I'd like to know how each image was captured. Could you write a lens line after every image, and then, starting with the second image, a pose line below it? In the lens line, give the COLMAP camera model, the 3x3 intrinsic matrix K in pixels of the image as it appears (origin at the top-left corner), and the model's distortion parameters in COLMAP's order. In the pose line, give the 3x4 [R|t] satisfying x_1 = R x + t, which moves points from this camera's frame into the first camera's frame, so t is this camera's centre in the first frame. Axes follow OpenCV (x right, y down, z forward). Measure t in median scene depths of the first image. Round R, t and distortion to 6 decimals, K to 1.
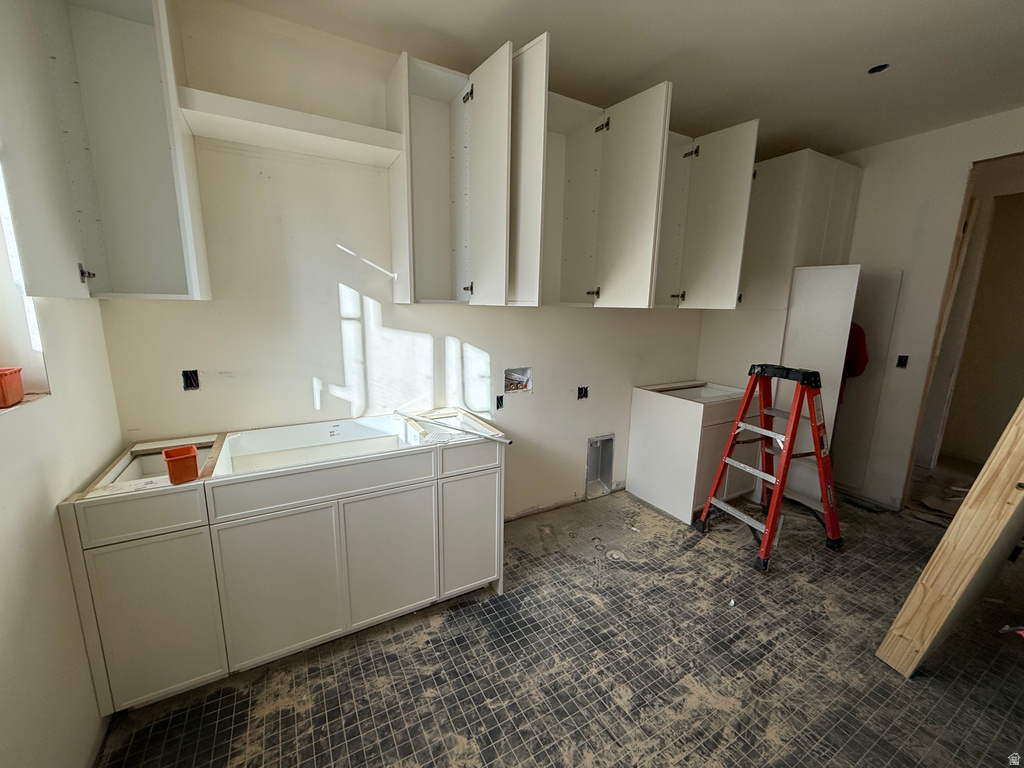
lens RADIAL K [[406.1, 0, 510.8], [0, 406.1, 383.5], [0, 0, 1]] dist [-0.004156, -0.000683]
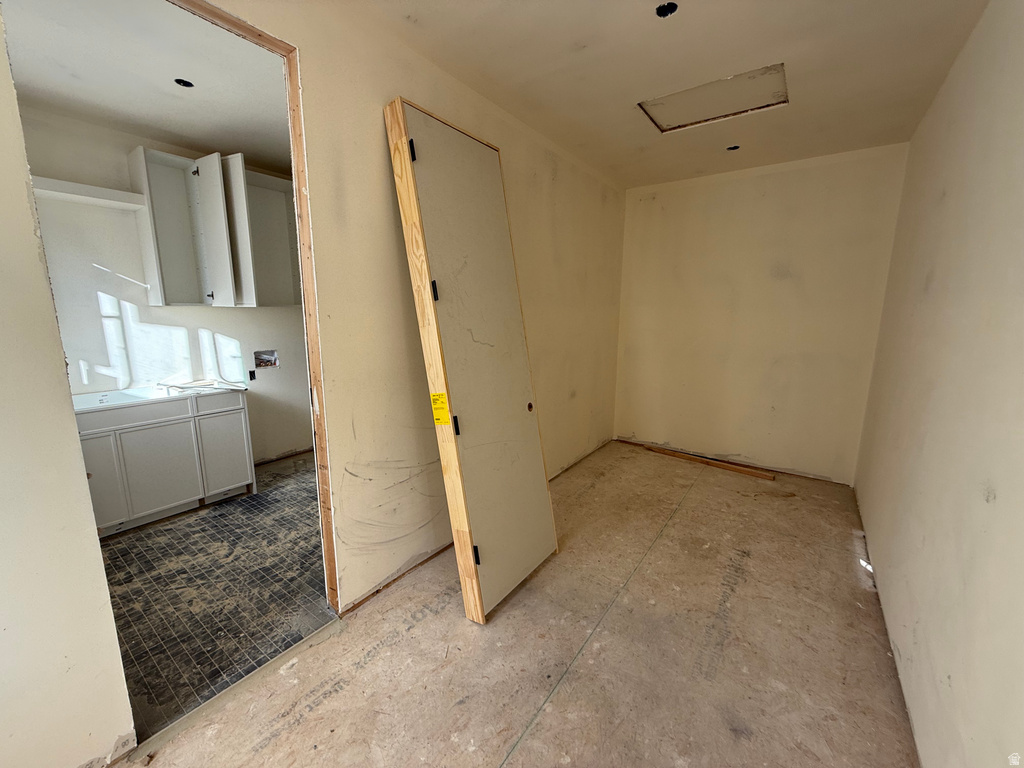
lens RADIAL K [[406.1, 0, 513.0], [0, 406.1, 384.9], [0, 0, 1]] dist [-0.004156, -0.000683]
pose [[0.908342, -0.085371, 0.409423, 0.271960], [0.085775, 0.996162, 0.017417, 0.166763], [-0.409339, 0.019298, 0.912178, -0.825009]]
